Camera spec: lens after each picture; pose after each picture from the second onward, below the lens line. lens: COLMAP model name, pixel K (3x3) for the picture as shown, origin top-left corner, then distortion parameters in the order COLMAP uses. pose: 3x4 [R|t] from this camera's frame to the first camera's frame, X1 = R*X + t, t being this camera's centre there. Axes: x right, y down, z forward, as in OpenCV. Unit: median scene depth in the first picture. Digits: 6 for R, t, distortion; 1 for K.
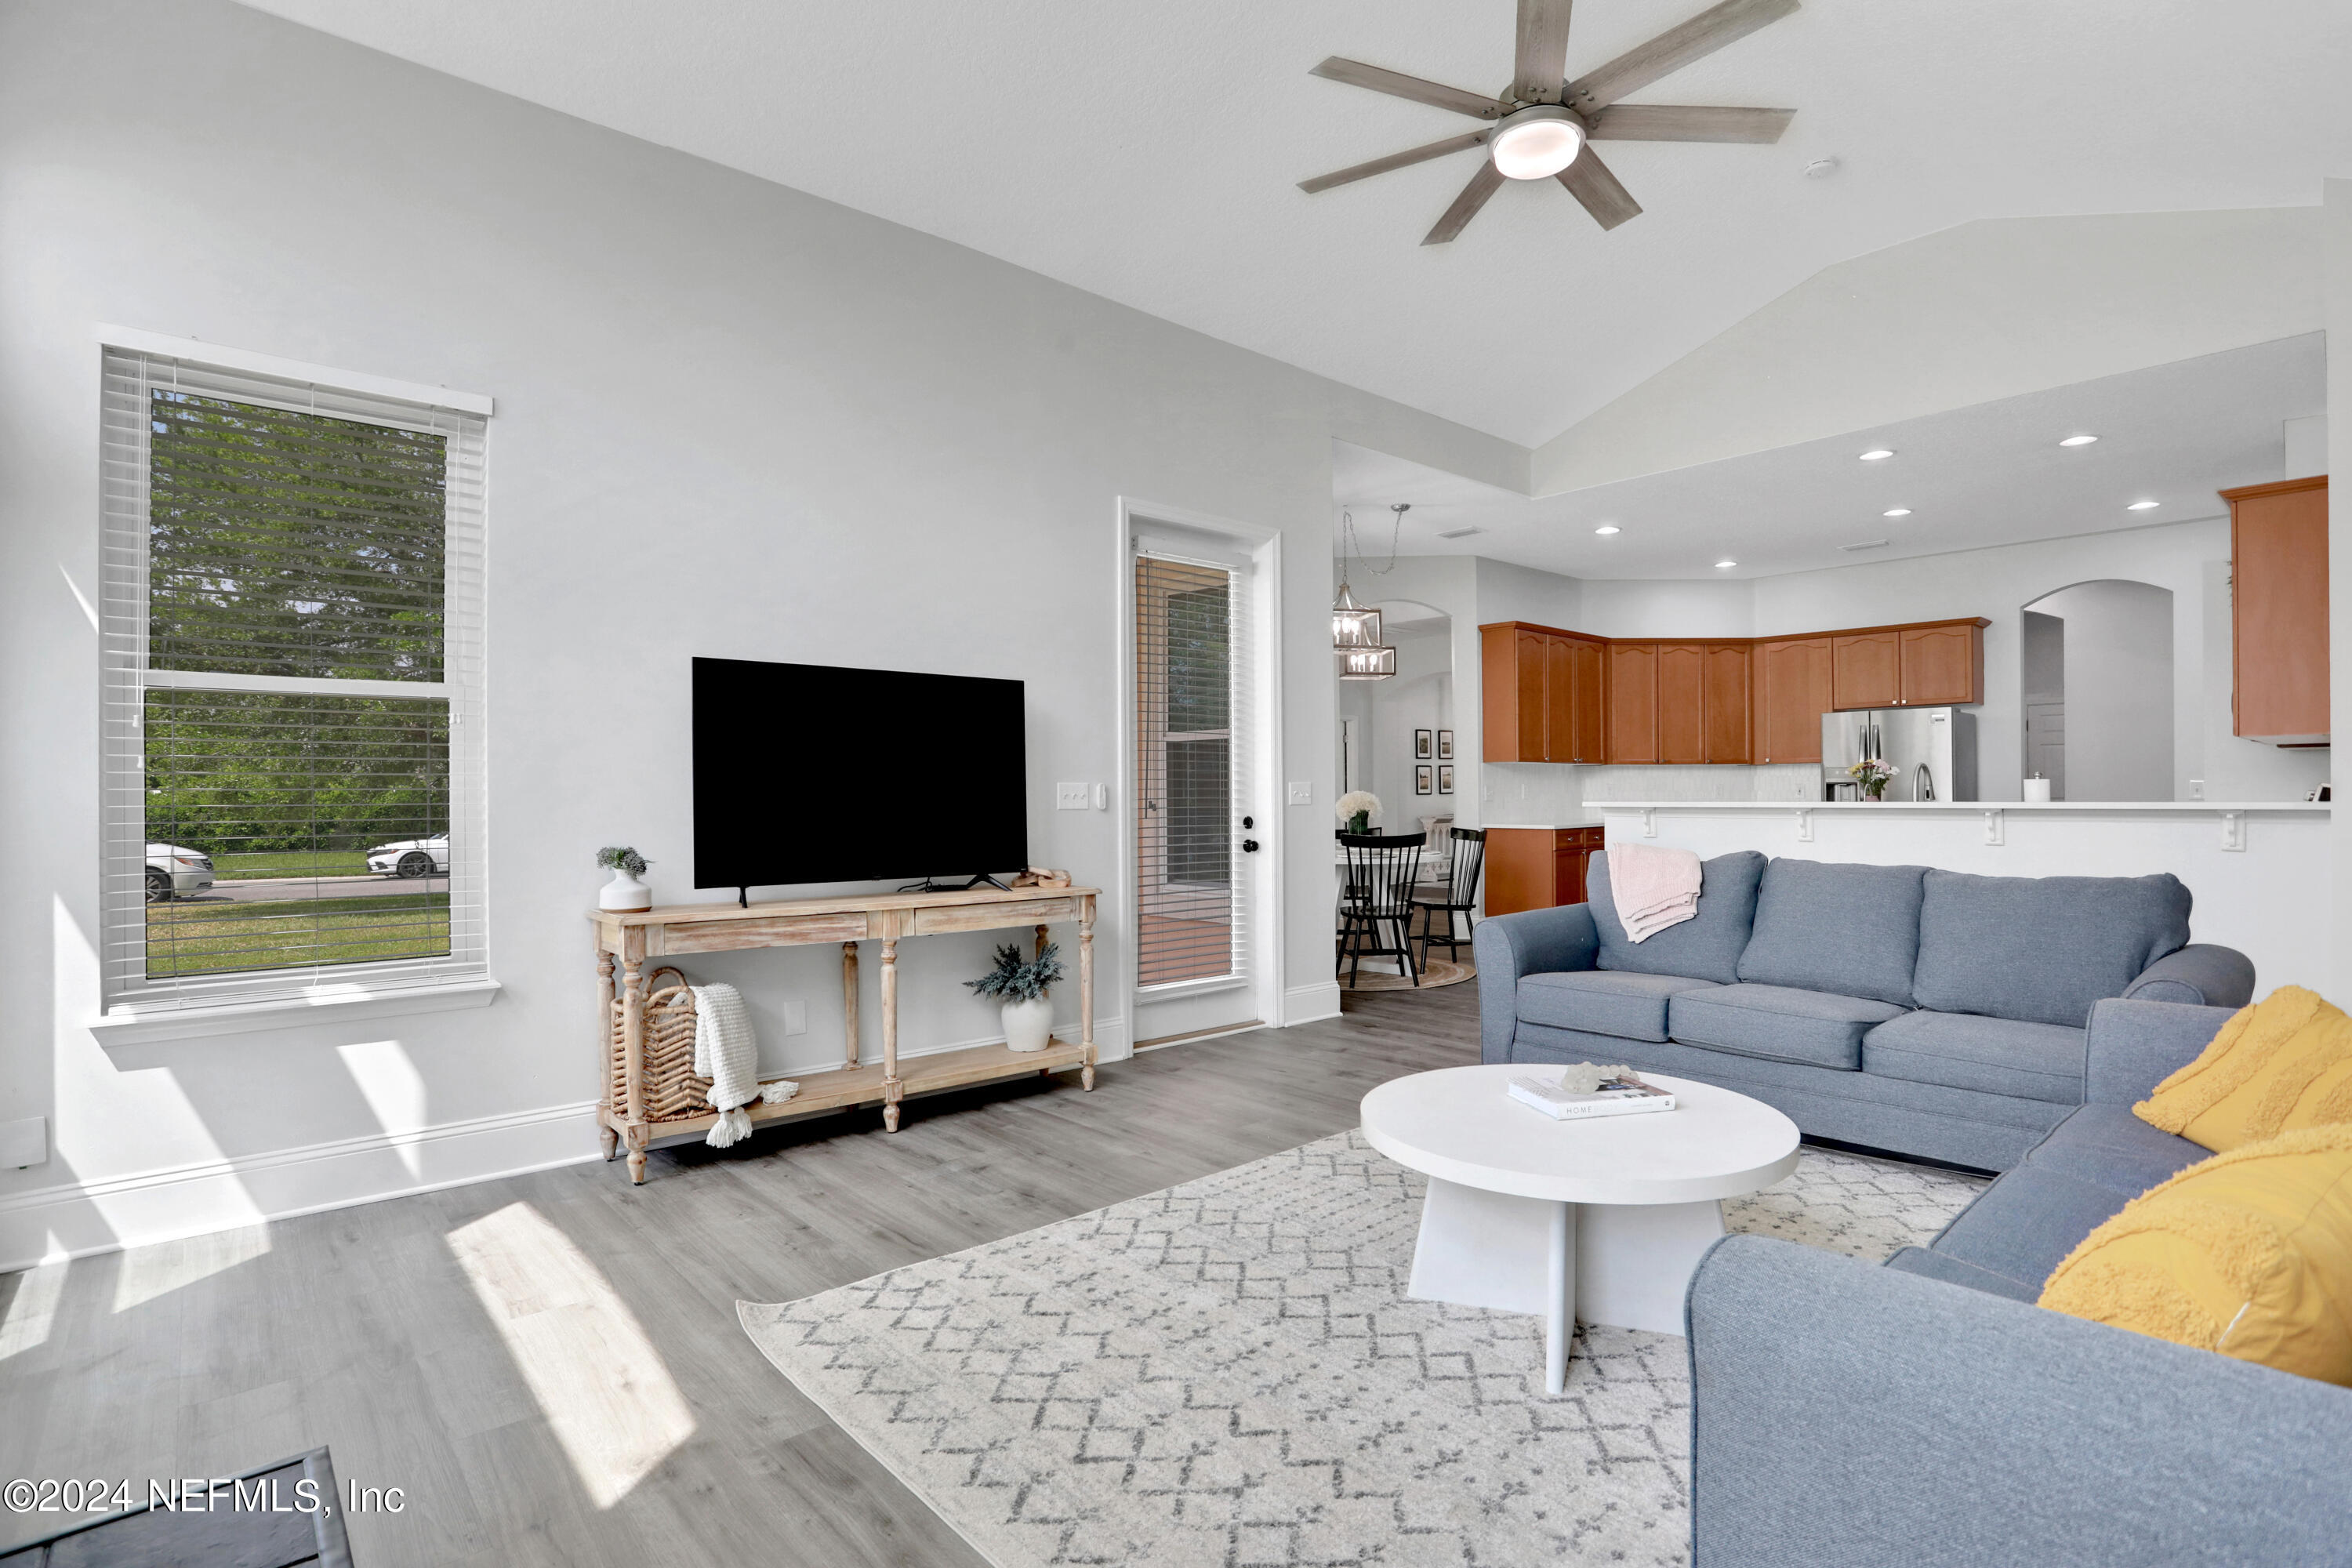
lens RADIAL K [[1153.3, 0, 1176.0], [0, 1153.3, 784.0], [0, 0, 1]] dist [-0.011730, 0.000460]
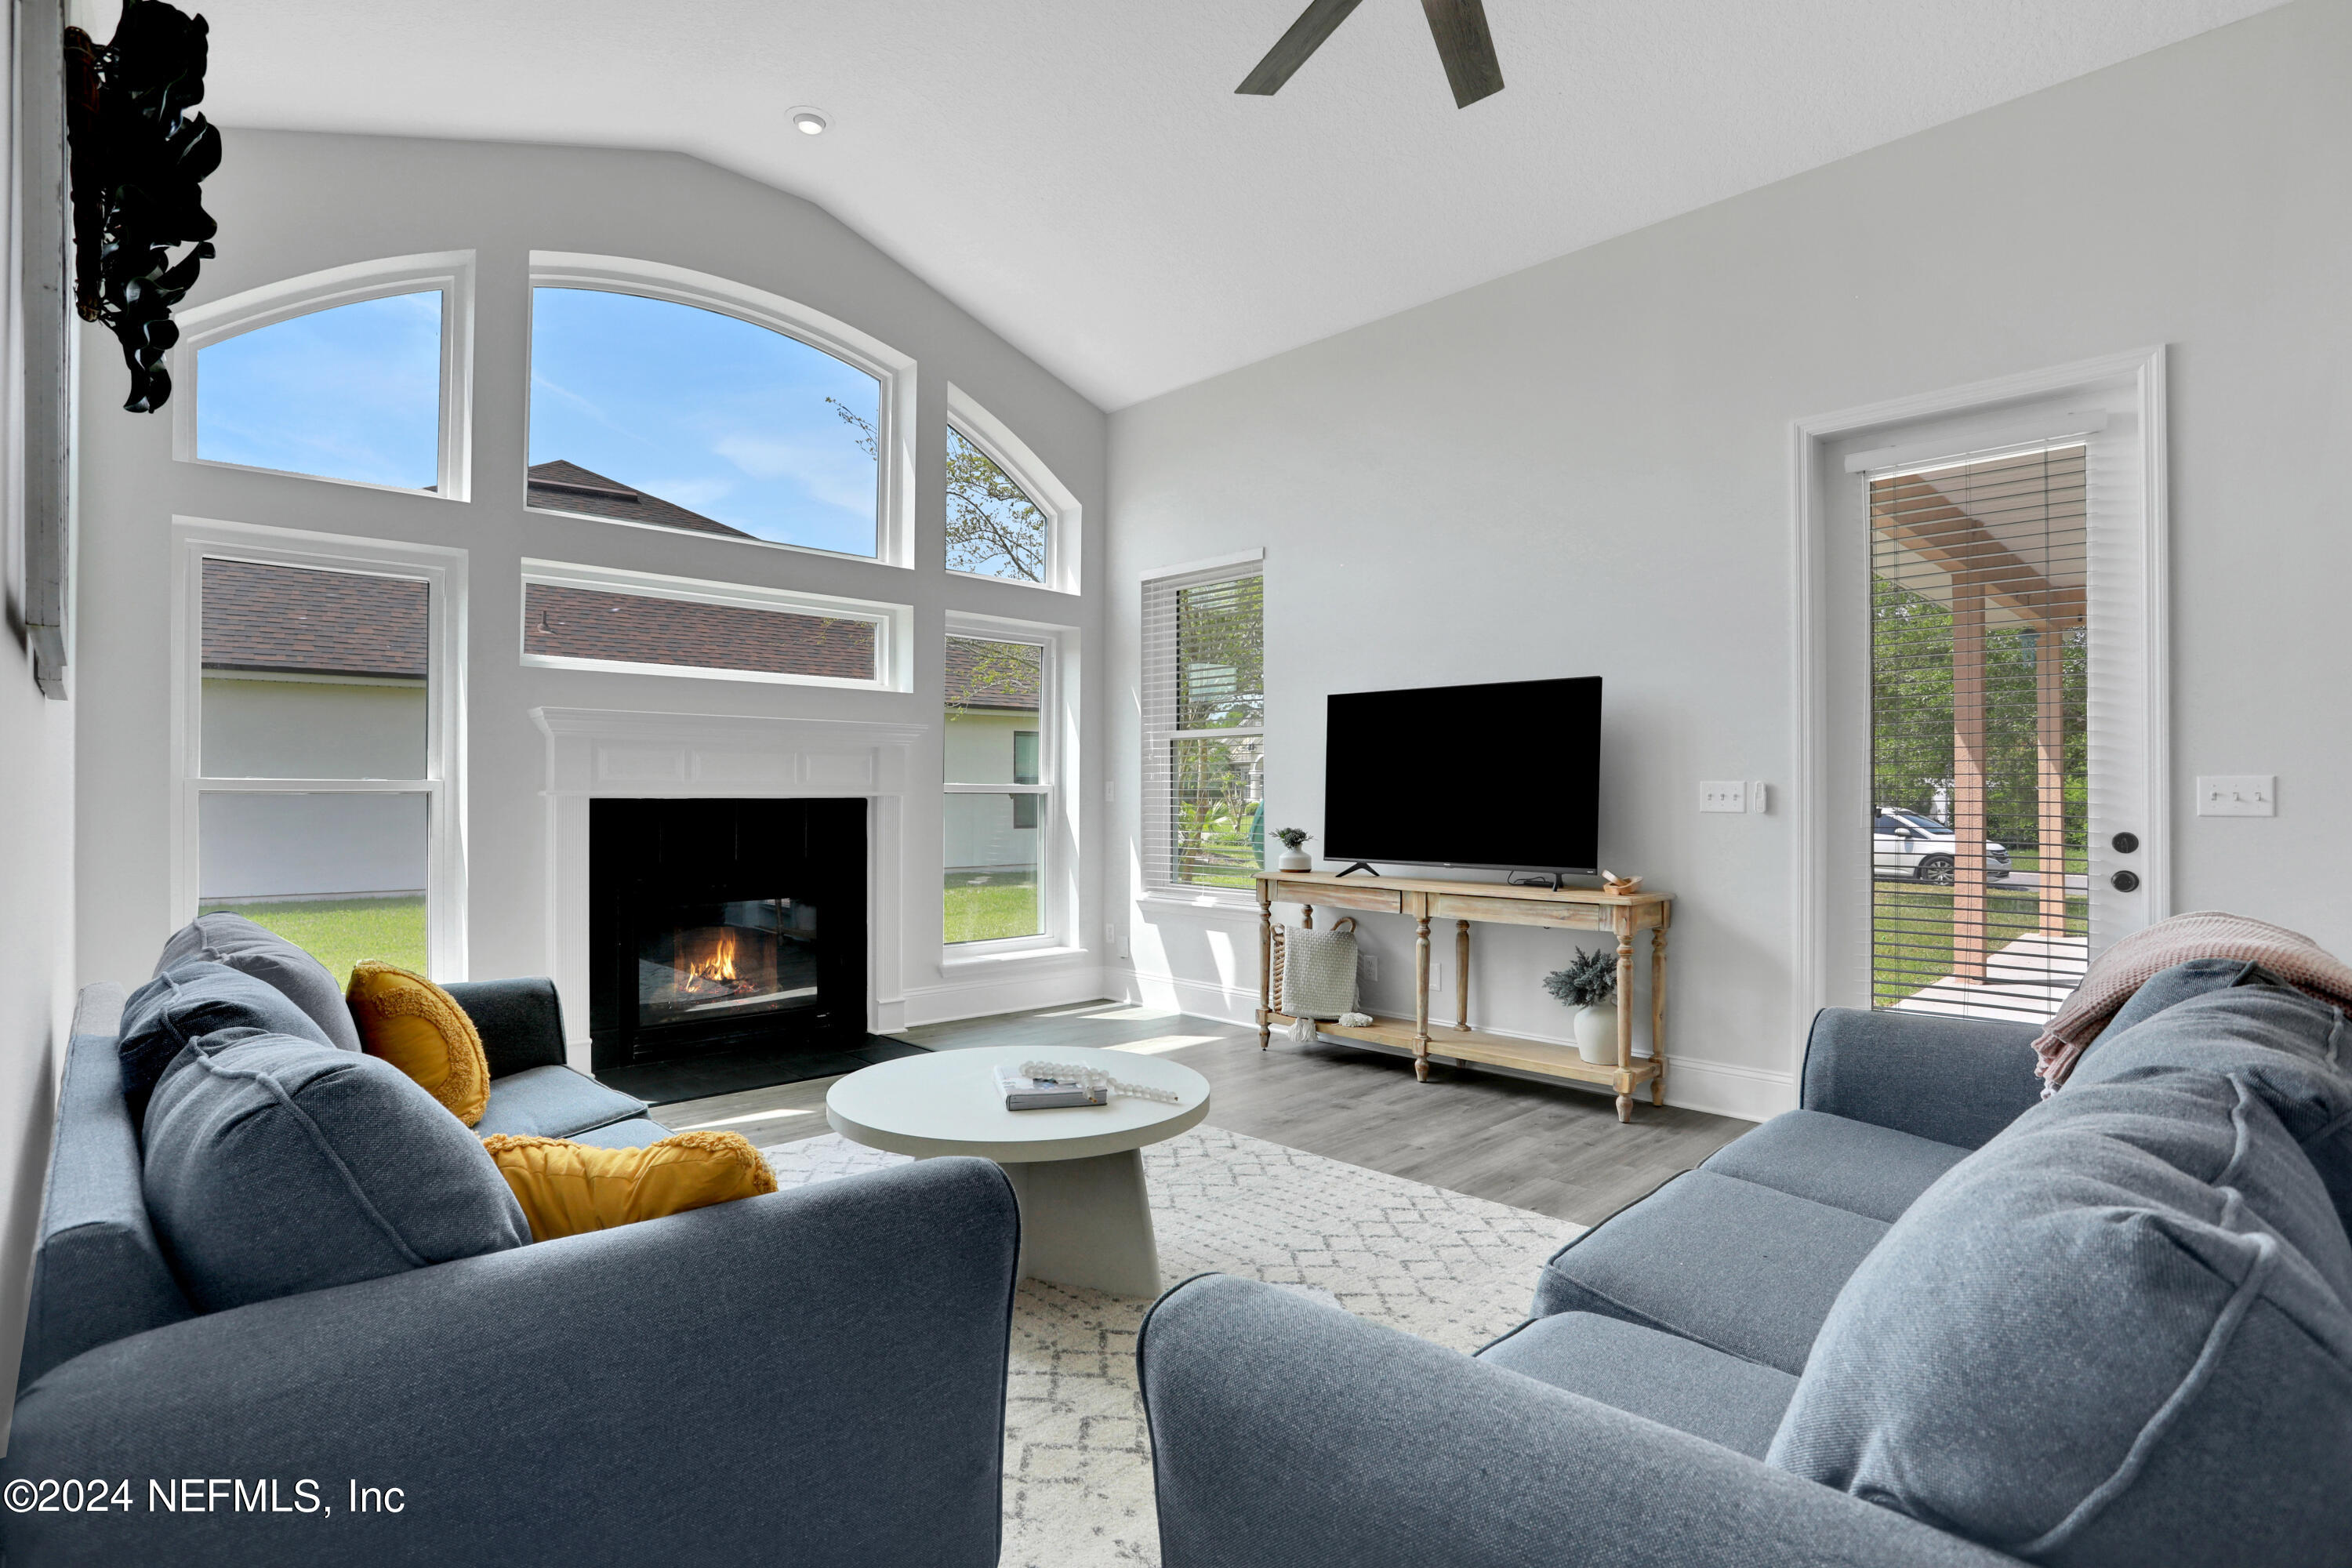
lens RADIAL K [[1153.3, 0, 1176.0], [0, 1153.3, 784.0], [0, 0, 1]] dist [-0.011730, 0.000460]
pose [[0.078306, -0.002997, -0.996925, 0.958310], [0.009850, 0.999949, -0.002232, -0.001464], [0.996881, -0.009645, 0.078332, 0.696807]]
